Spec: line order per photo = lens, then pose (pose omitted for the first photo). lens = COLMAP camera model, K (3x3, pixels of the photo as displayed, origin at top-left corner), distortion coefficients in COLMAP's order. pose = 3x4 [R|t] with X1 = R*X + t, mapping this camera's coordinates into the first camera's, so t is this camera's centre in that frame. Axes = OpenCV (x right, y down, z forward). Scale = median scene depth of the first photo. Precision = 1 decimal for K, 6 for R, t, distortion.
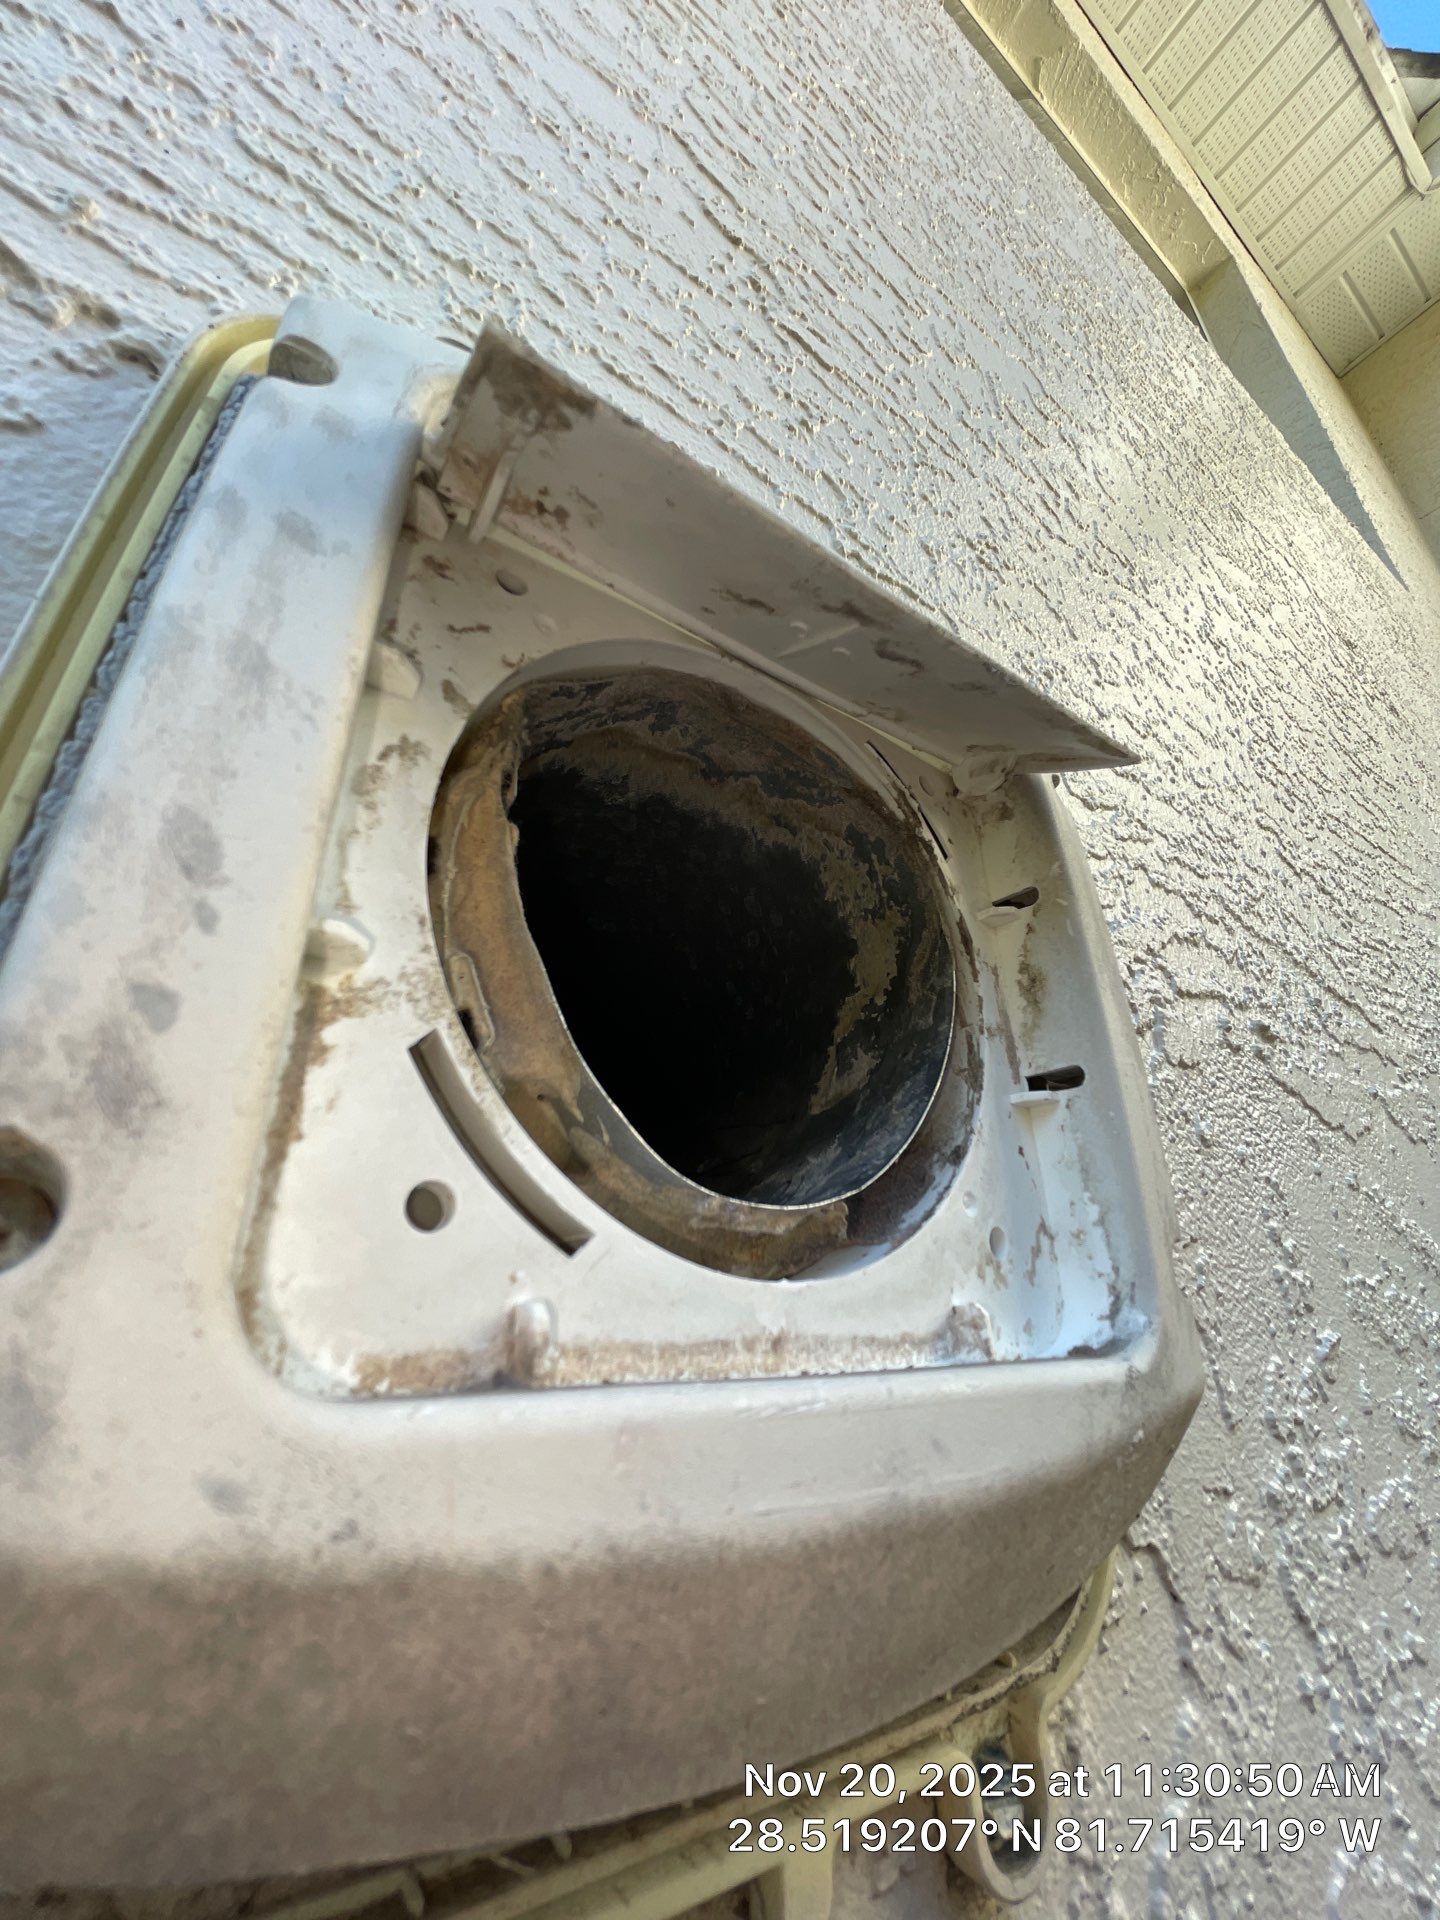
lens RADIAL K [[754.7, 0, 722.8], [0, 754.7, 958.4], [0, 0, 1]] dist [-0.004540, 0.000811]
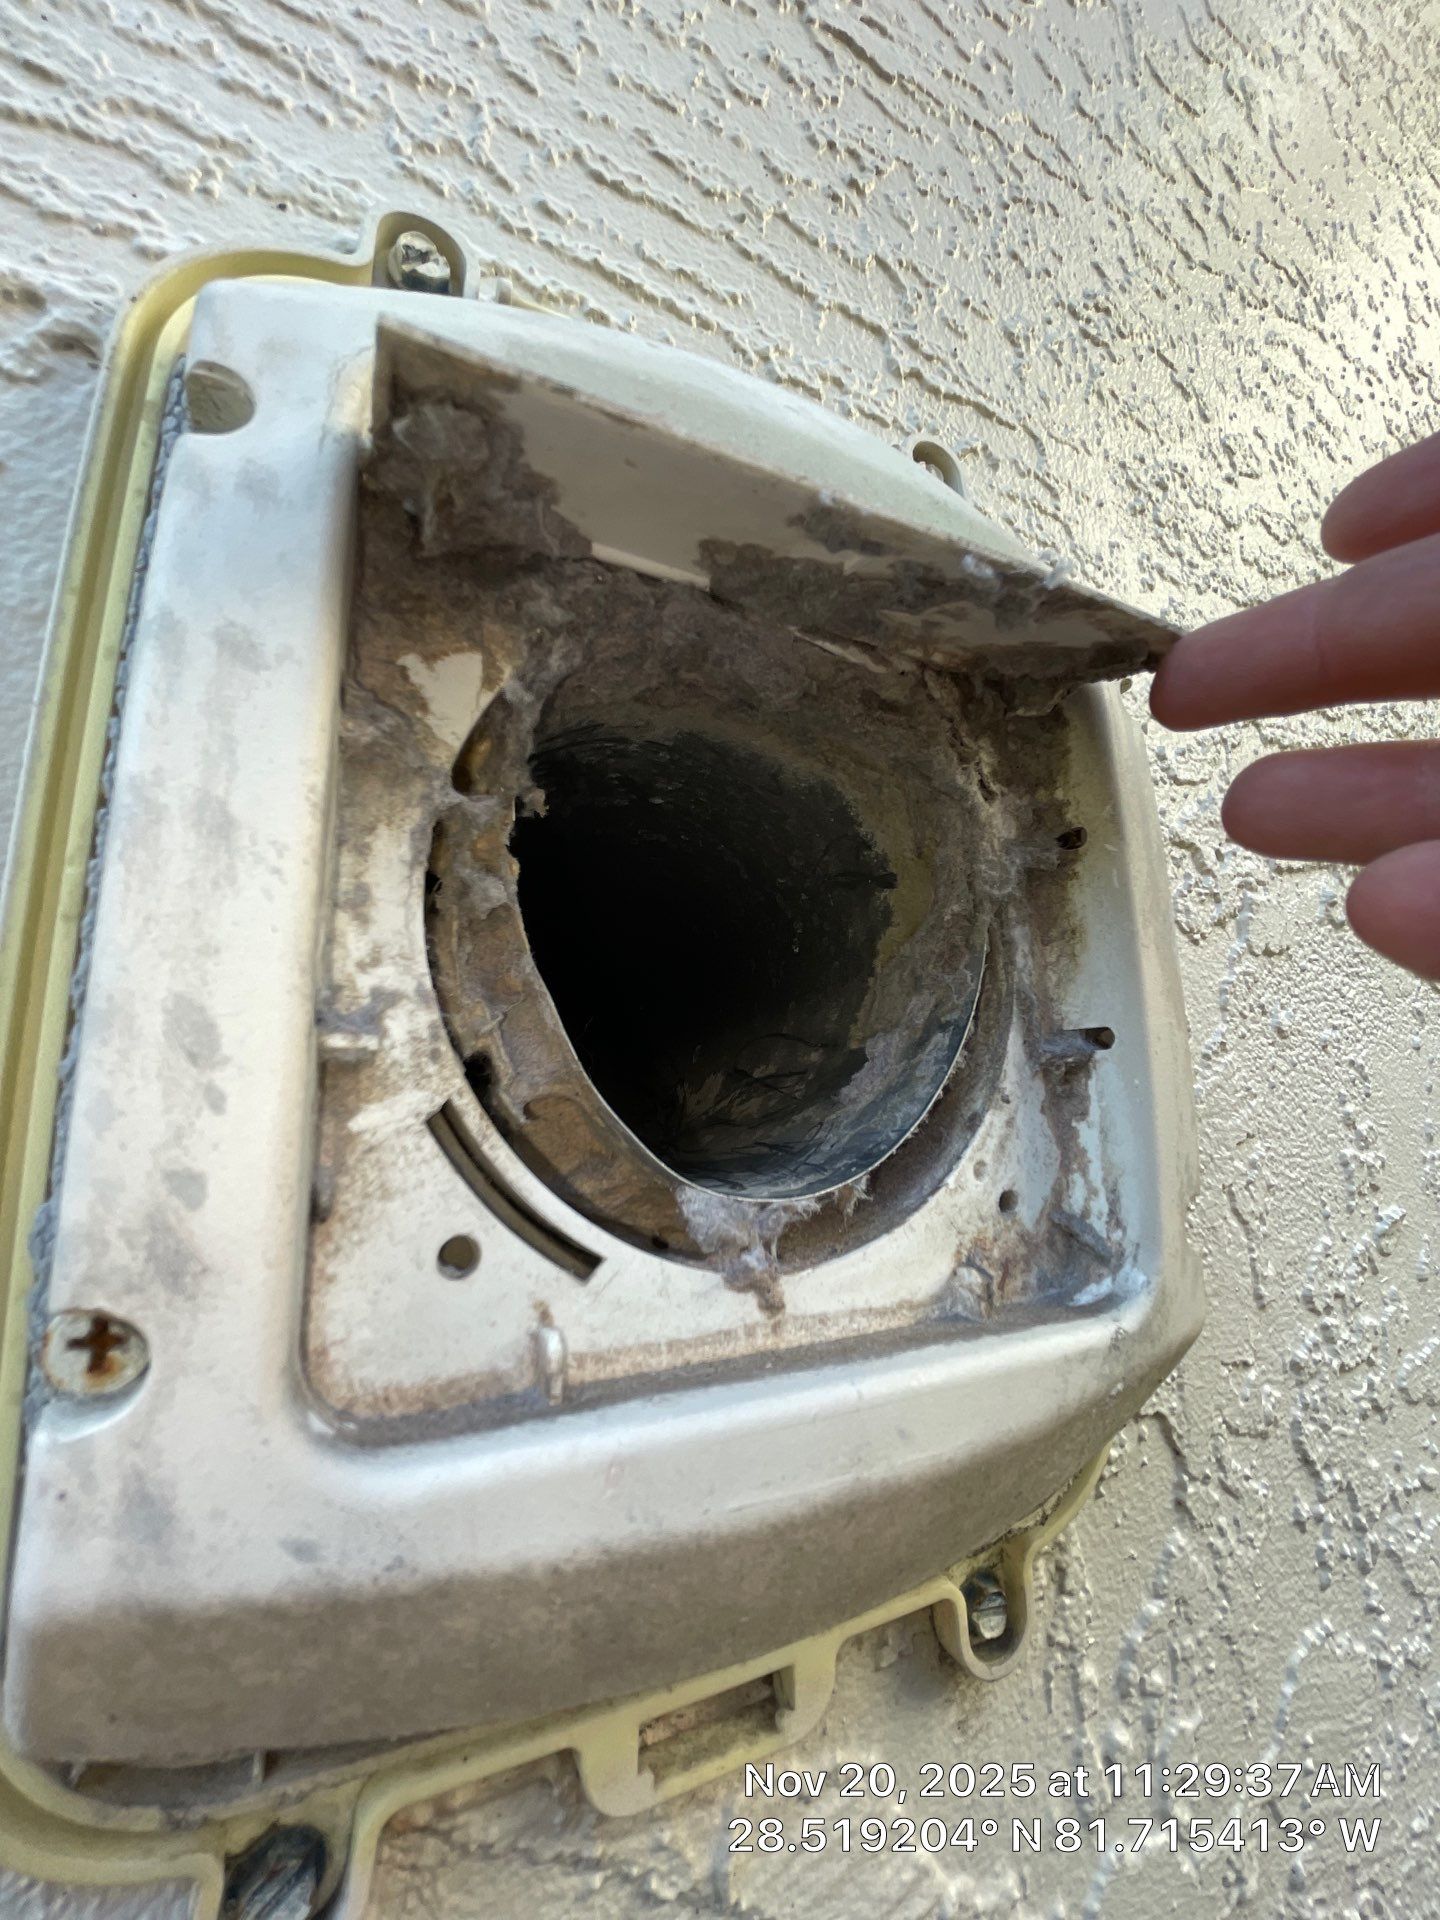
lens RADIAL K [[754.7, 0, 725.0], [0, 754.7, 954.7], [0, 0, 1]] dist [-0.004540, 0.000811]
pose [[0.990676, -0.023949, -0.134115, 0.096168], [0.056795, 0.967405, 0.246782, -0.195129], [0.123833, -0.252099, 0.959746, 0.015733]]
